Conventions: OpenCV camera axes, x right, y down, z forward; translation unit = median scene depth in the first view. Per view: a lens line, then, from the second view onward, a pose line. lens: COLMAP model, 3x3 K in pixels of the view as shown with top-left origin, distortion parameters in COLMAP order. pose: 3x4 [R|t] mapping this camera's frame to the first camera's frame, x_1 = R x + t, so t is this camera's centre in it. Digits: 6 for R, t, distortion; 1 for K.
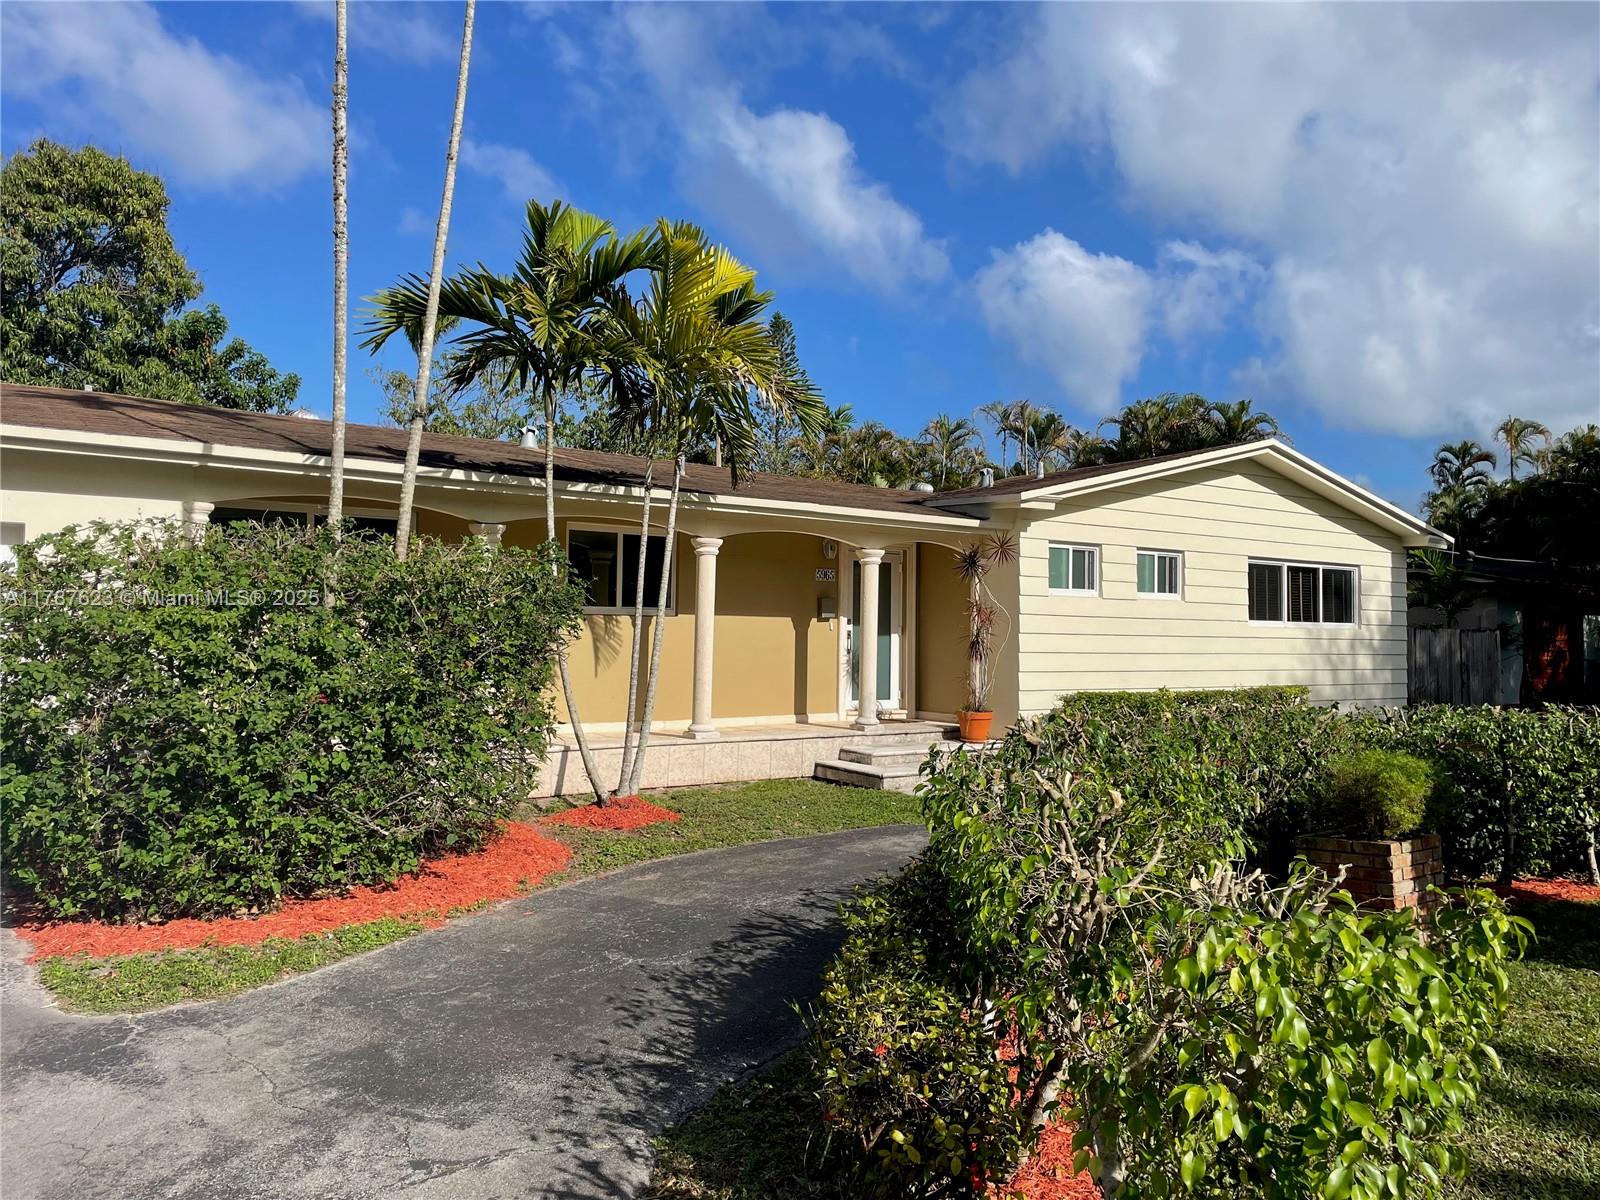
lens RADIAL K [[1200.6, 0, 818.5], [0, 1200.6, 610.1], [0, 0, 1]] dist [0.073734, -0.089794]
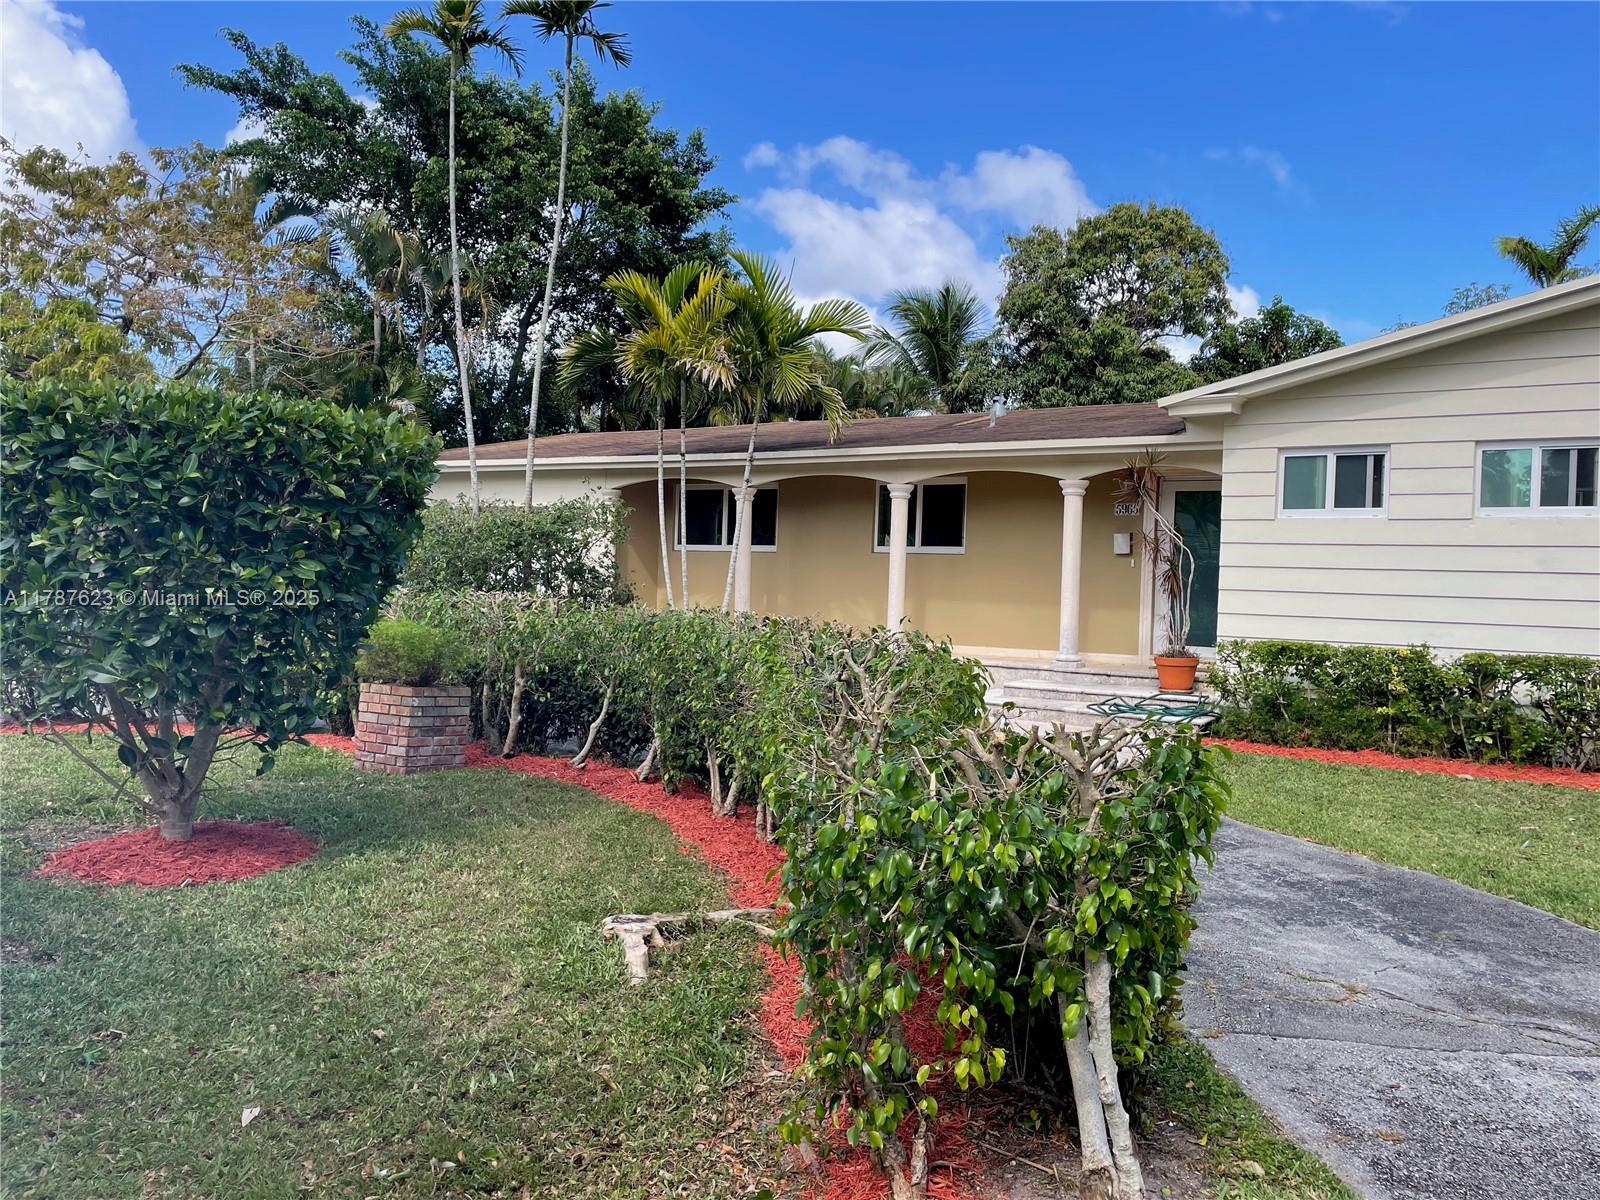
lens RADIAL K [[1200.6, 0, 818.5], [0, 1200.6, 610.1], [0, 0, 1]] dist [0.073734, -0.089794]
pose [[0.356995, 0.011049, -0.934041, 0.779843], [-0.013544, 0.999886, 0.006652, 0.043105], [0.934008, 0.010276, 0.357104, 0.418536]]
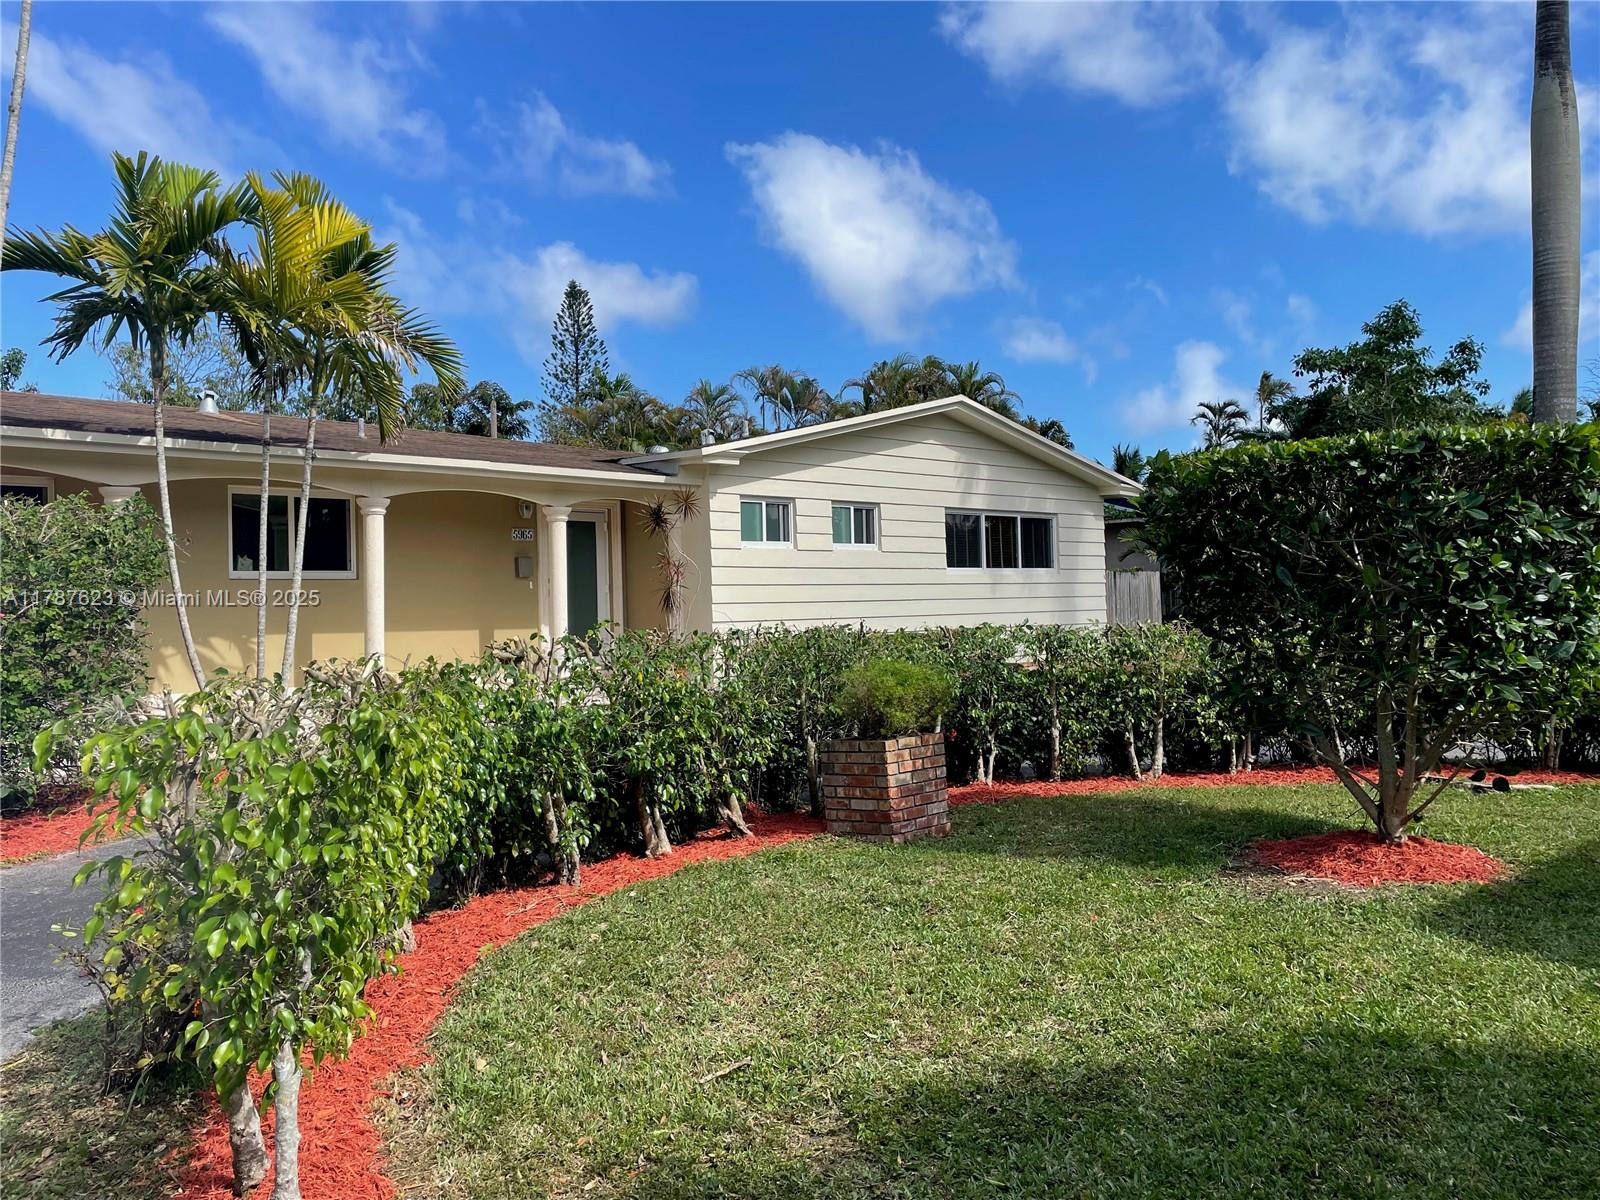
lens RADIAL K [[1200.6, 0, 818.5], [0, 1200.6, 610.1], [0, 0, 1]] dist [0.073734, -0.089794]
pose [[0.989930, -0.039714, 0.135872, 0.108267], [0.036671, 0.999019, 0.024831, 0.017145], [-0.136725, -0.019598, 0.990415, -0.036550]]
